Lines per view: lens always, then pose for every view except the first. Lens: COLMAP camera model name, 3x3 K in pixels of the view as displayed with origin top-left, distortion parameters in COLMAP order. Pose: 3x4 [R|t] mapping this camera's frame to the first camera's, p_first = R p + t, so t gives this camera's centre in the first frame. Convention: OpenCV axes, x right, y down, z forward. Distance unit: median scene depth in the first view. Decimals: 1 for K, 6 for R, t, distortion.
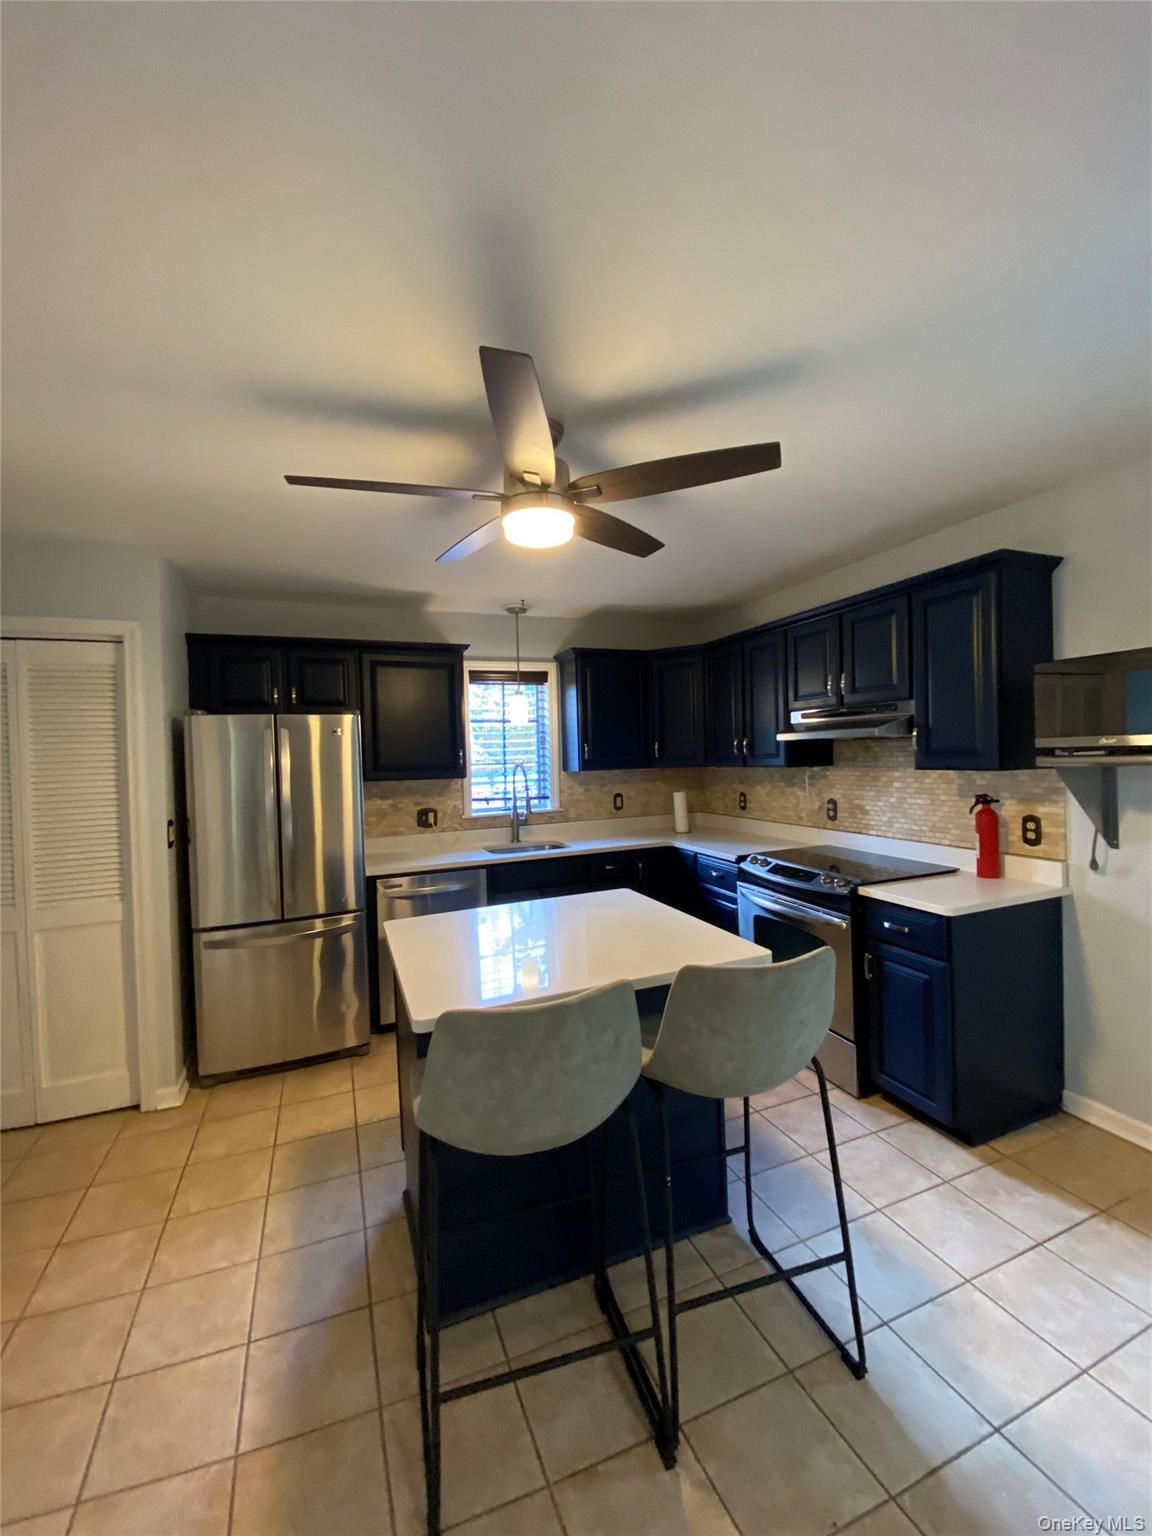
lens RADIAL K [[626.7, 0, 570.1], [0, 626.7, 760.5], [0, 0, 1]] dist [-0.020917, -0.001982]
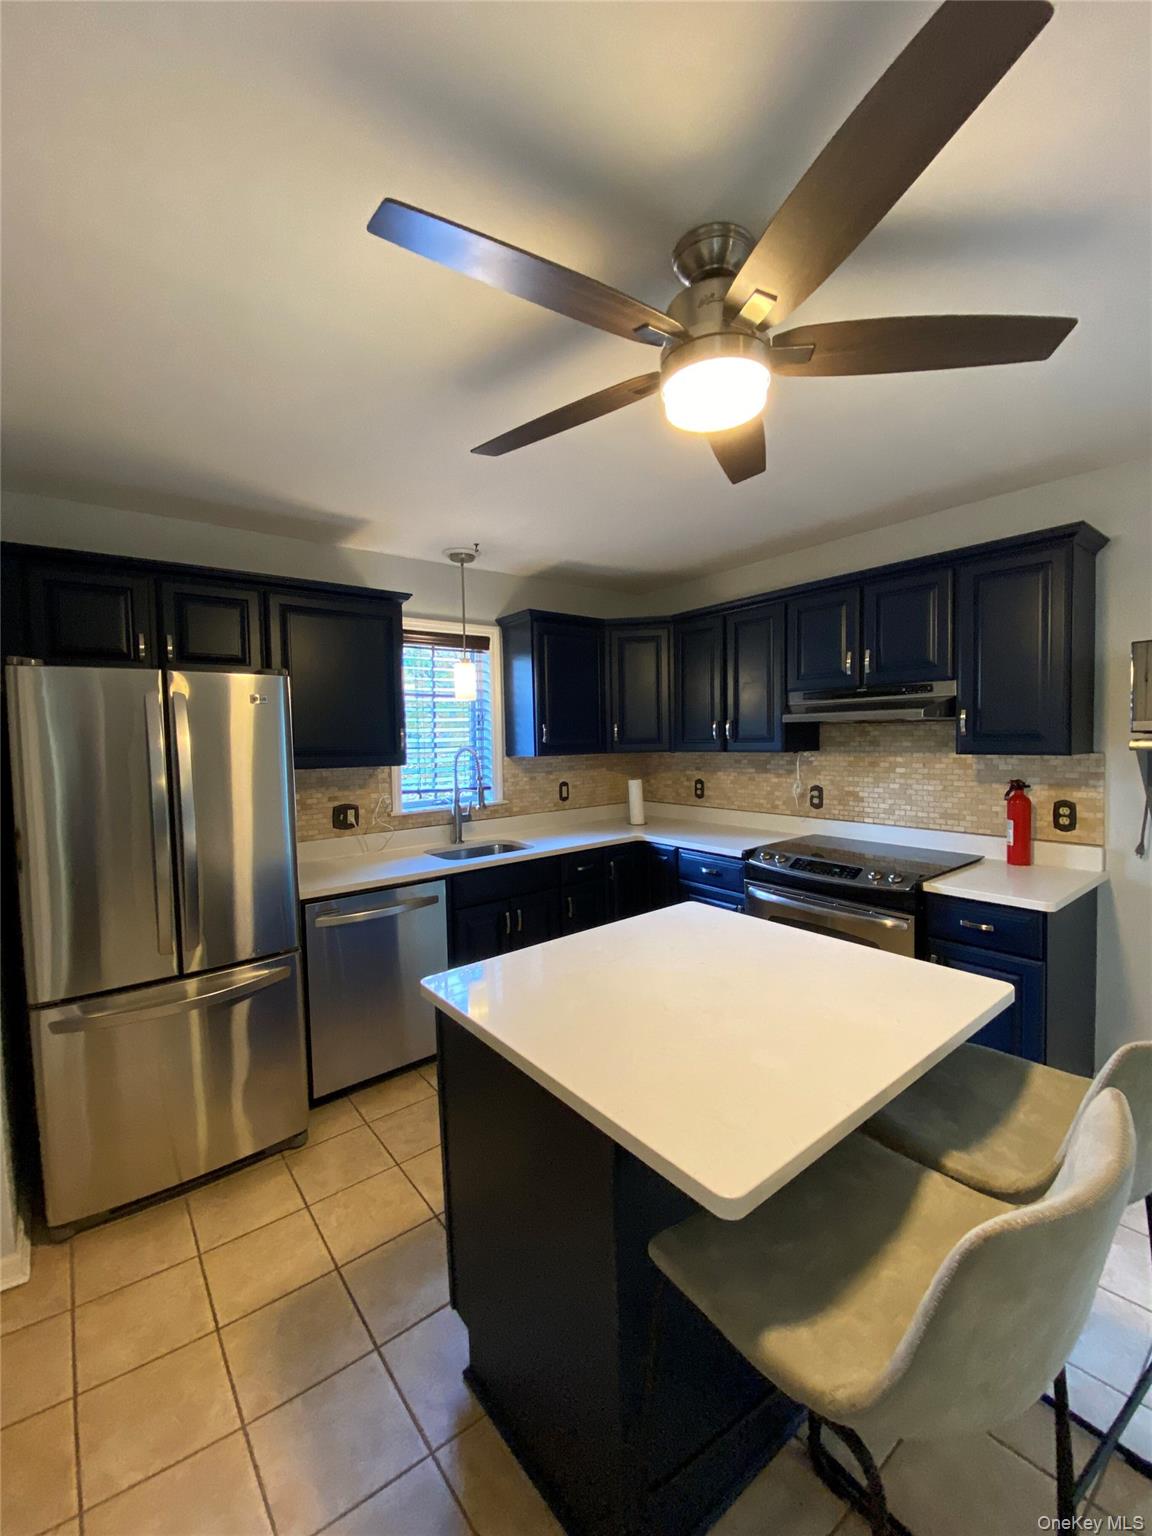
lens RADIAL K [[626.7, 0, 582.6], [0, 626.7, 769.5], [0, 0, 1]] dist [-0.020917, -0.001982]
pose [[0.956630, -0.006478, 0.291232, -0.199842], [-0.004178, 0.999345, 0.035954, 0.004454], [-0.291274, -0.035612, 0.955976, 0.198940]]
